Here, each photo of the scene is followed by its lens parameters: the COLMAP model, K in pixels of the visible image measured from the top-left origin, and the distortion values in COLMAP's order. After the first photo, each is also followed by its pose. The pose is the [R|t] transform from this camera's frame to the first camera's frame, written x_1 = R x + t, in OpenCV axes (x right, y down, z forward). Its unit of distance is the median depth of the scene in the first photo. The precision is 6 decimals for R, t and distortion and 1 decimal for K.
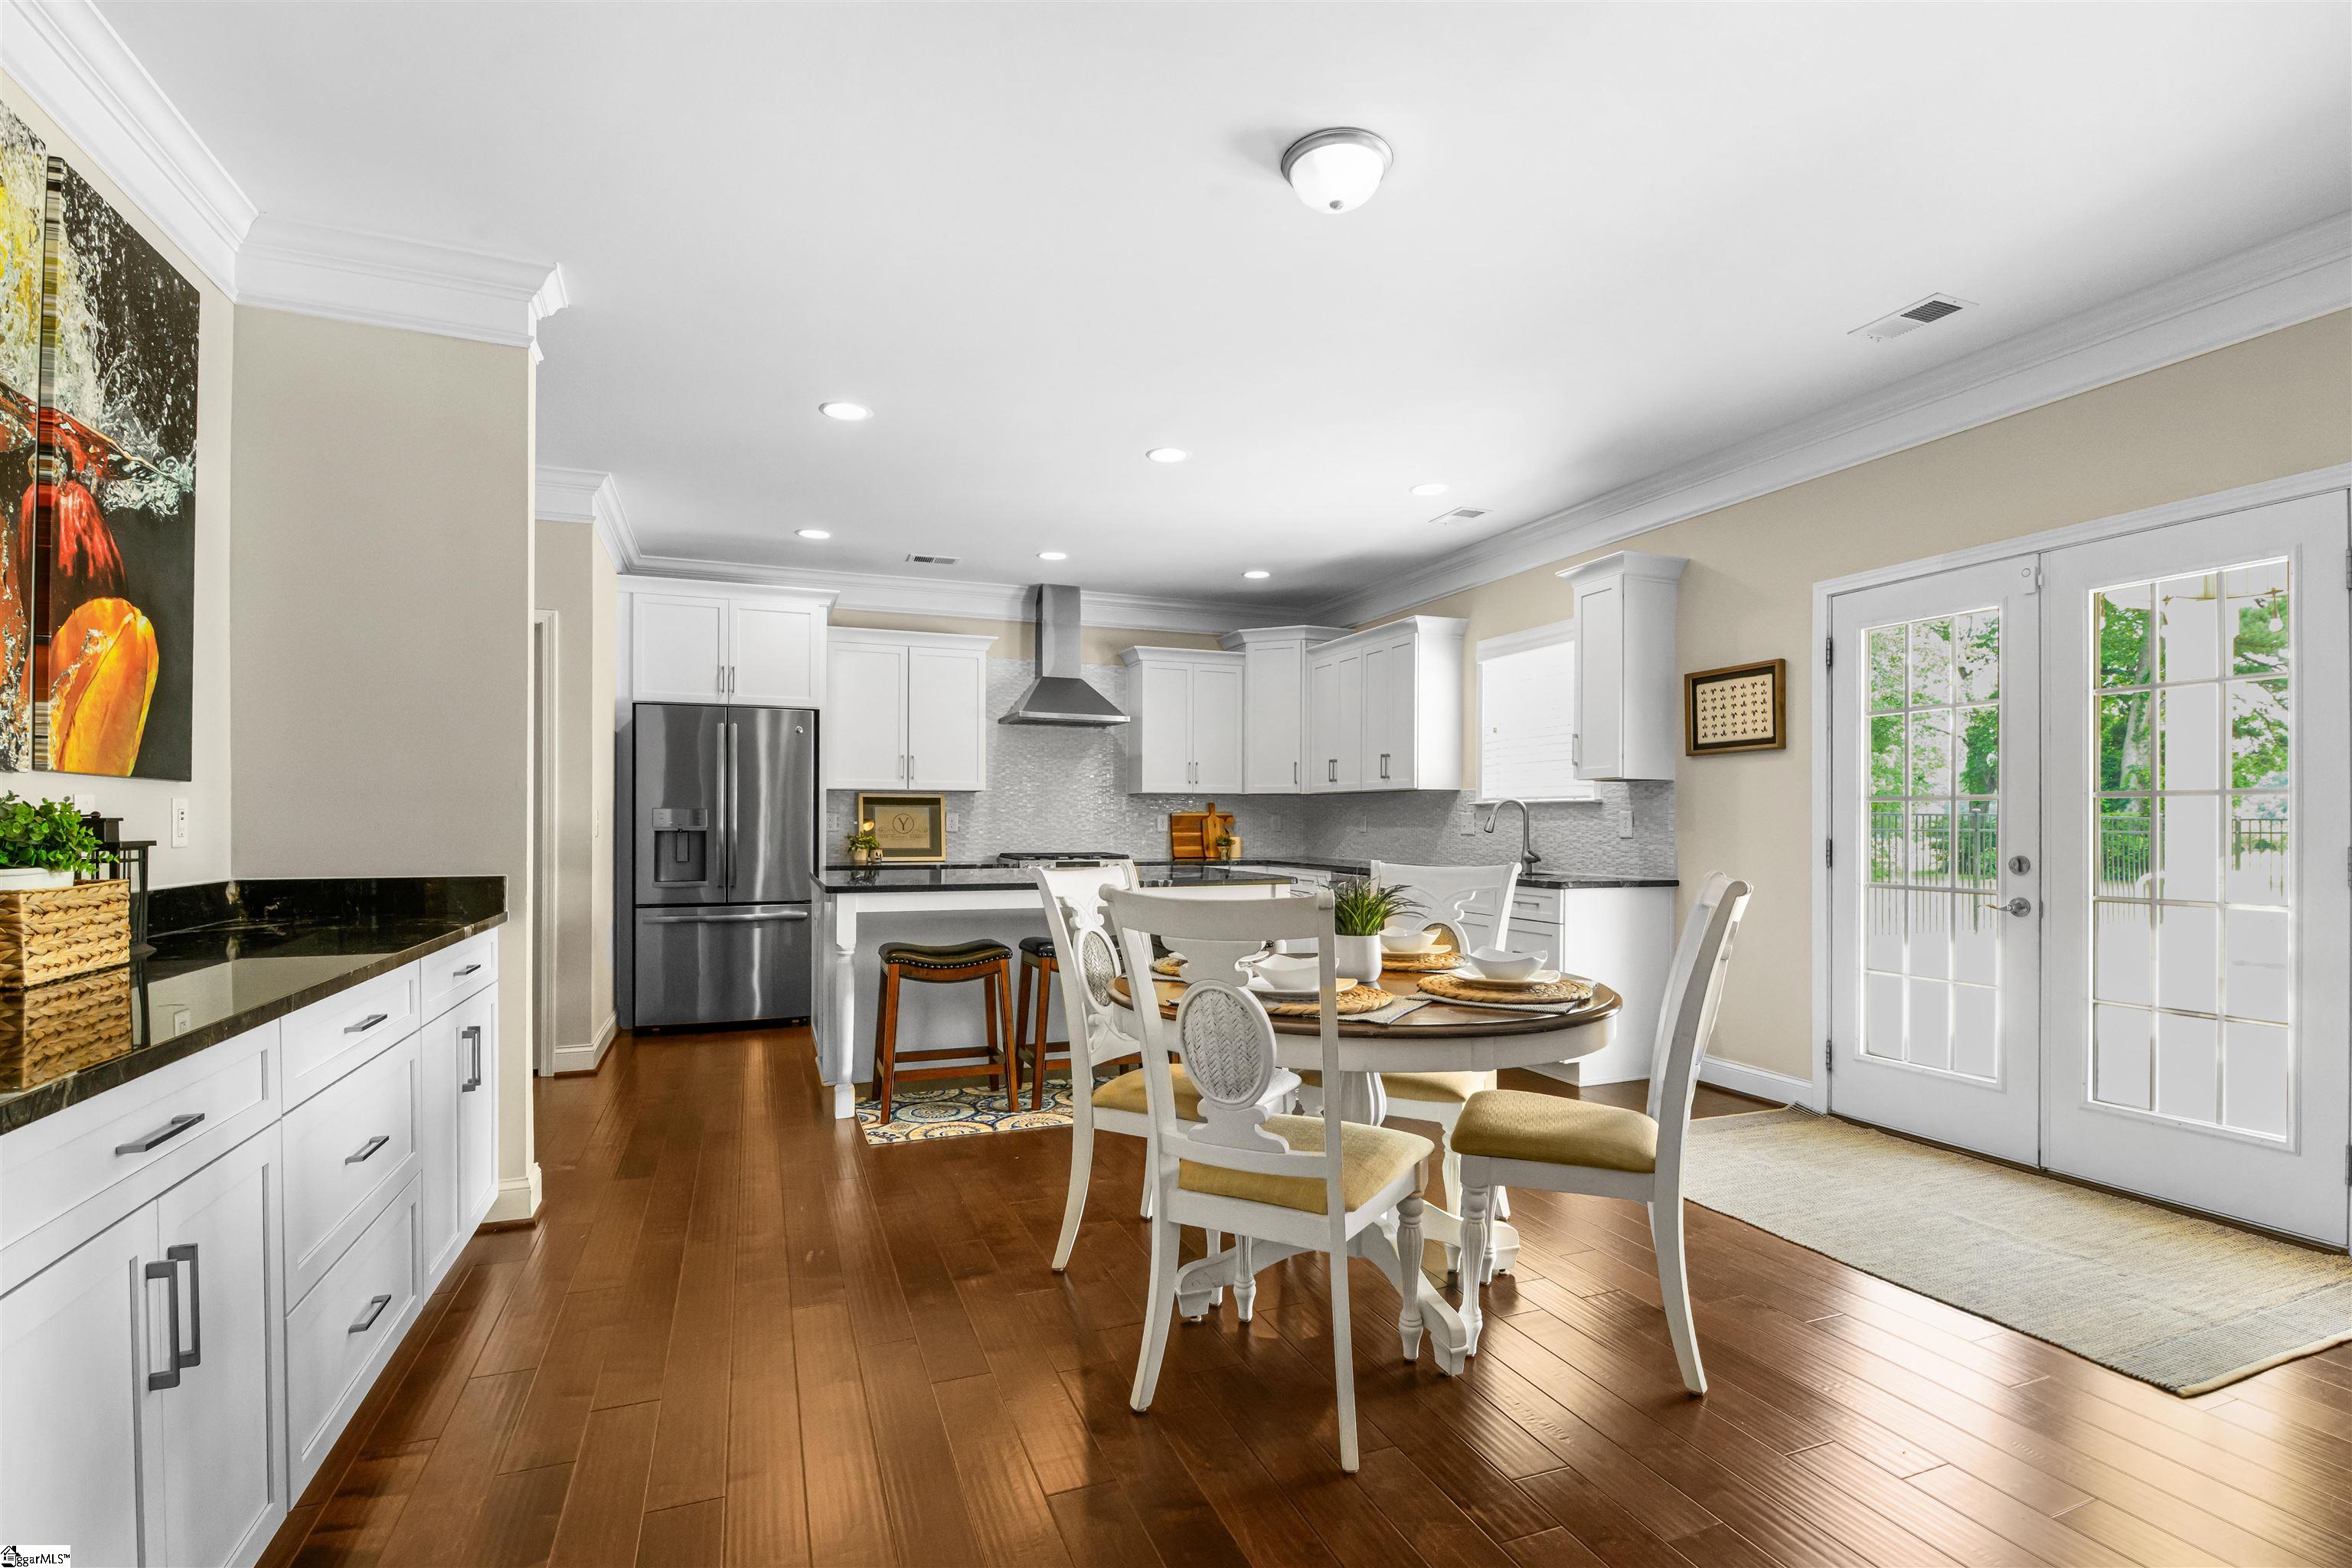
lens RADIAL K [[1096.1, 0, 1209.8], [0, 1096.1, 824.4], [0, 0, 1]] dist [0.001957, -0.001318]
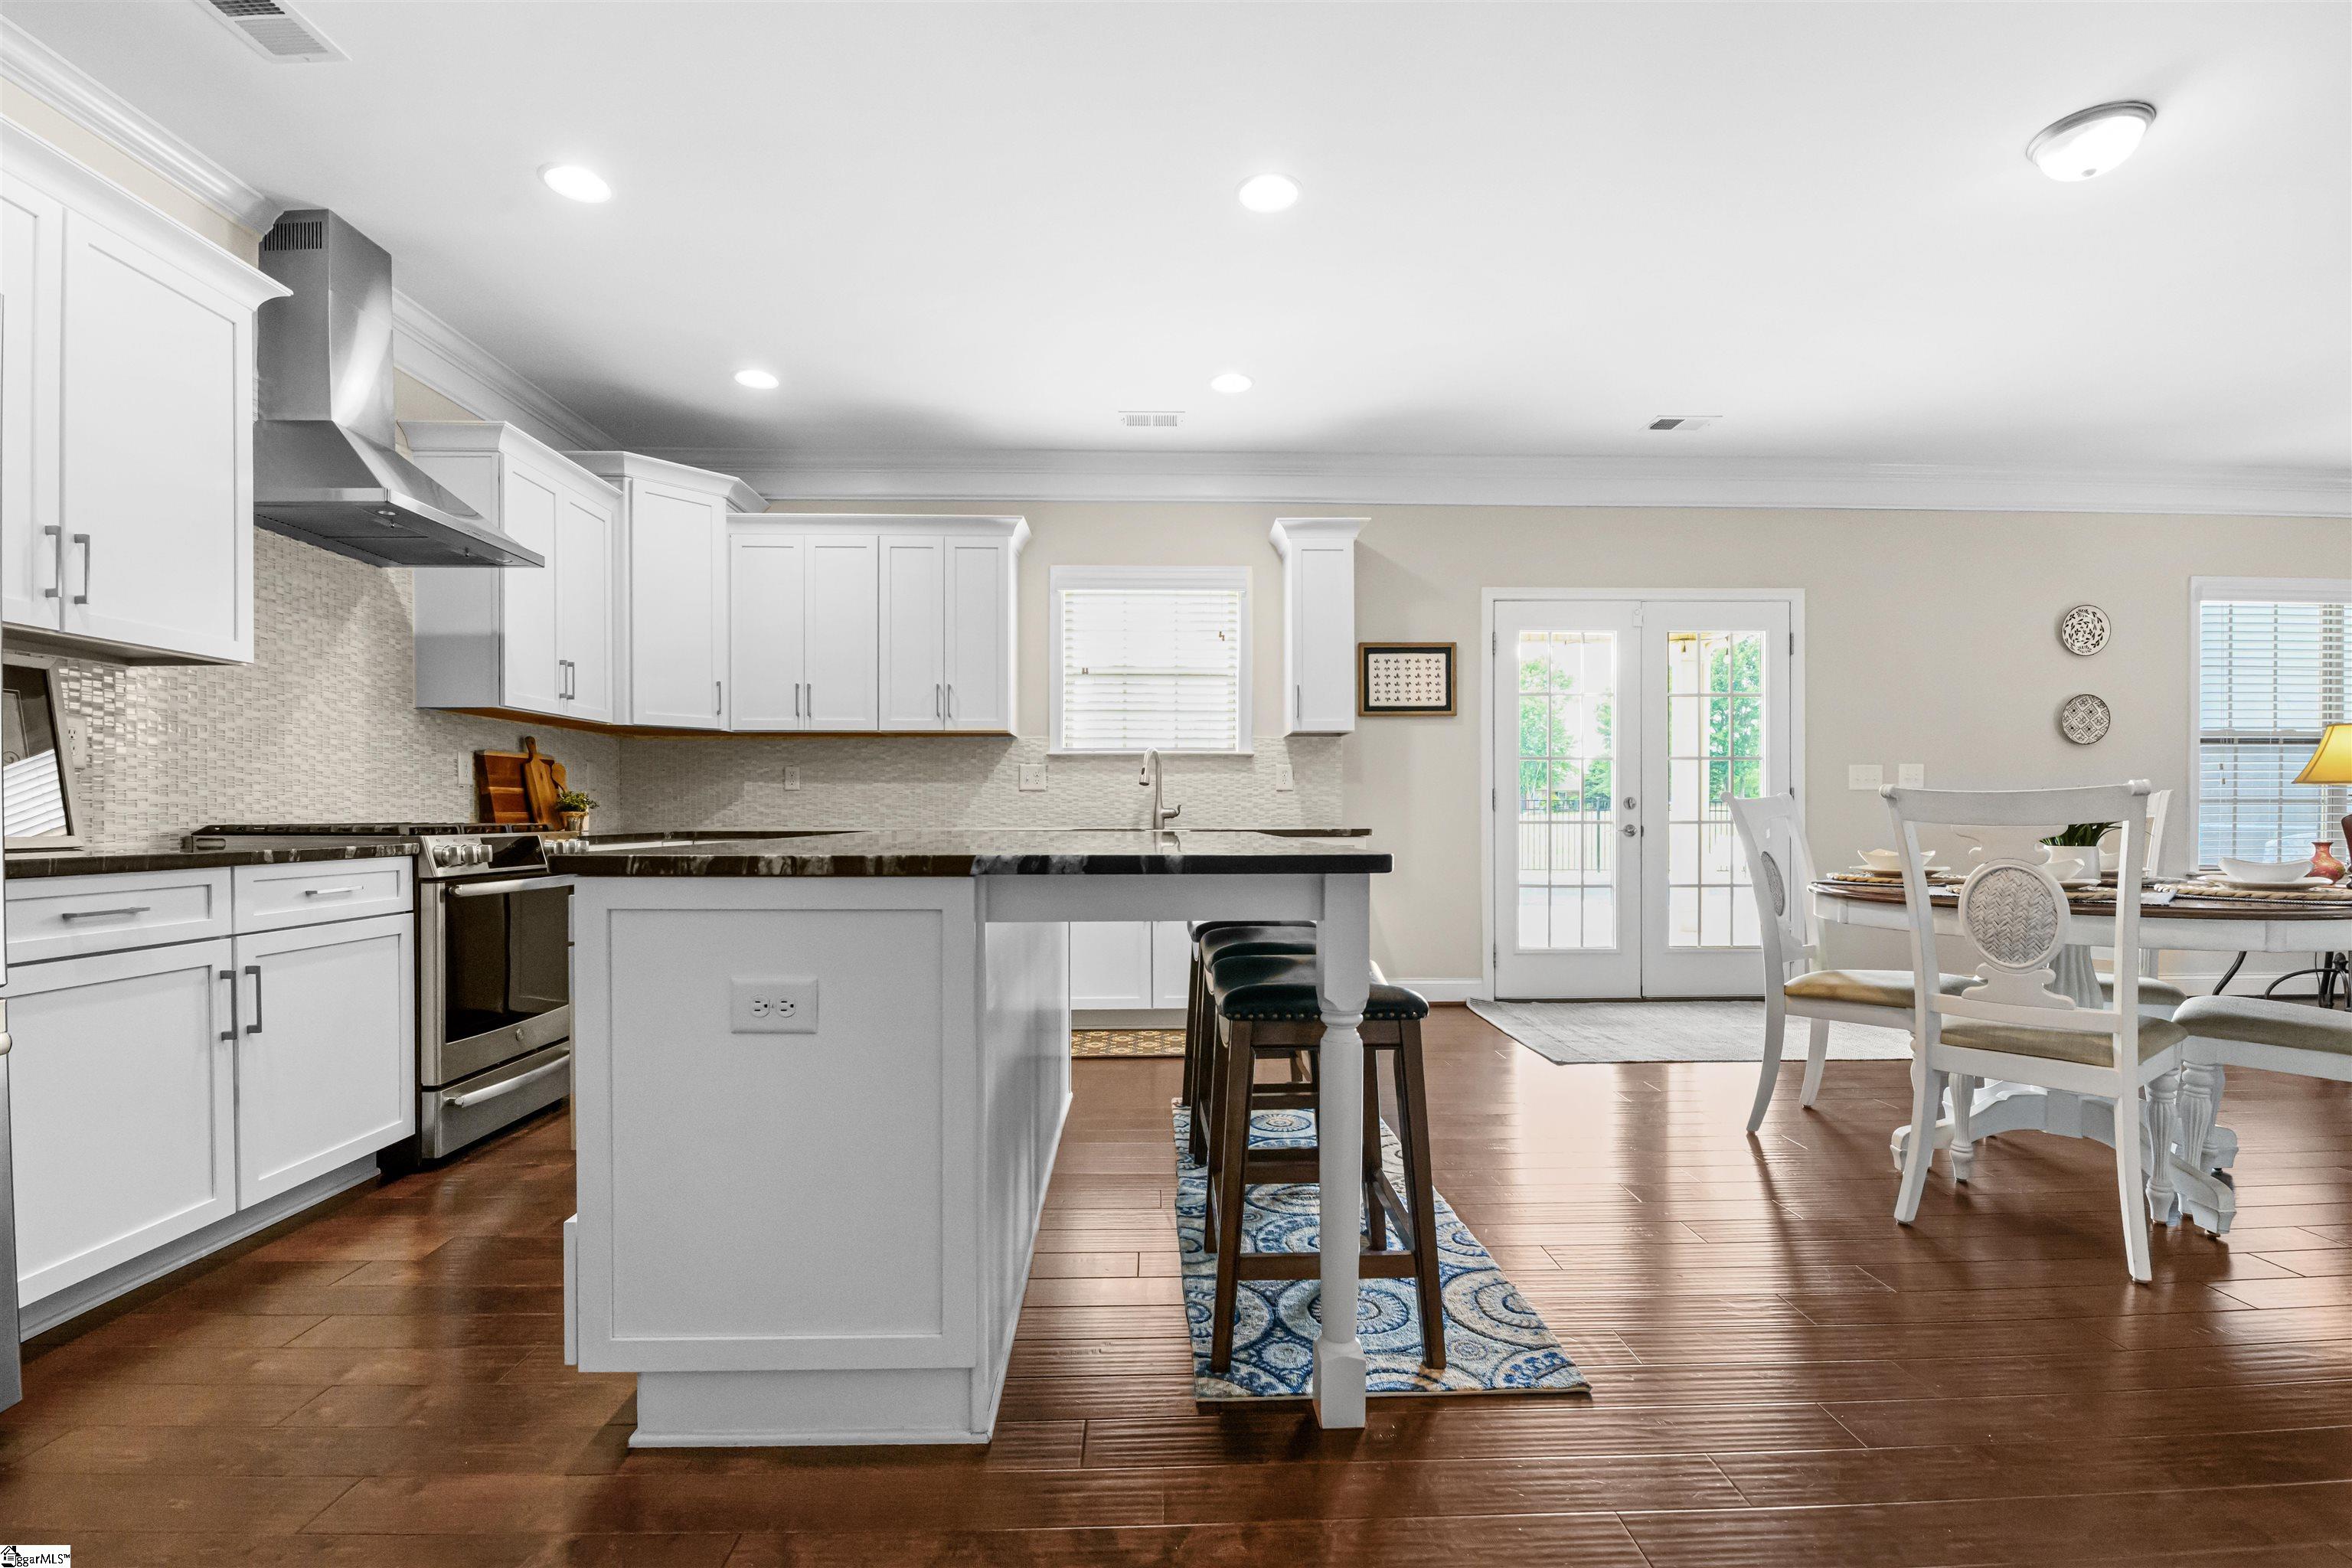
lens RADIAL K [[1040.4, 0, 1195.4], [0, 1040.4, 818.5], [0, 0, 1]] dist [-0.009928, -0.007125]
pose [[0.352321, -0.009966, 0.935826, -0.642833], [0.003916, 0.999950, 0.009174, 0.033099], [-0.935871, 0.000432, 0.352342, 0.816281]]
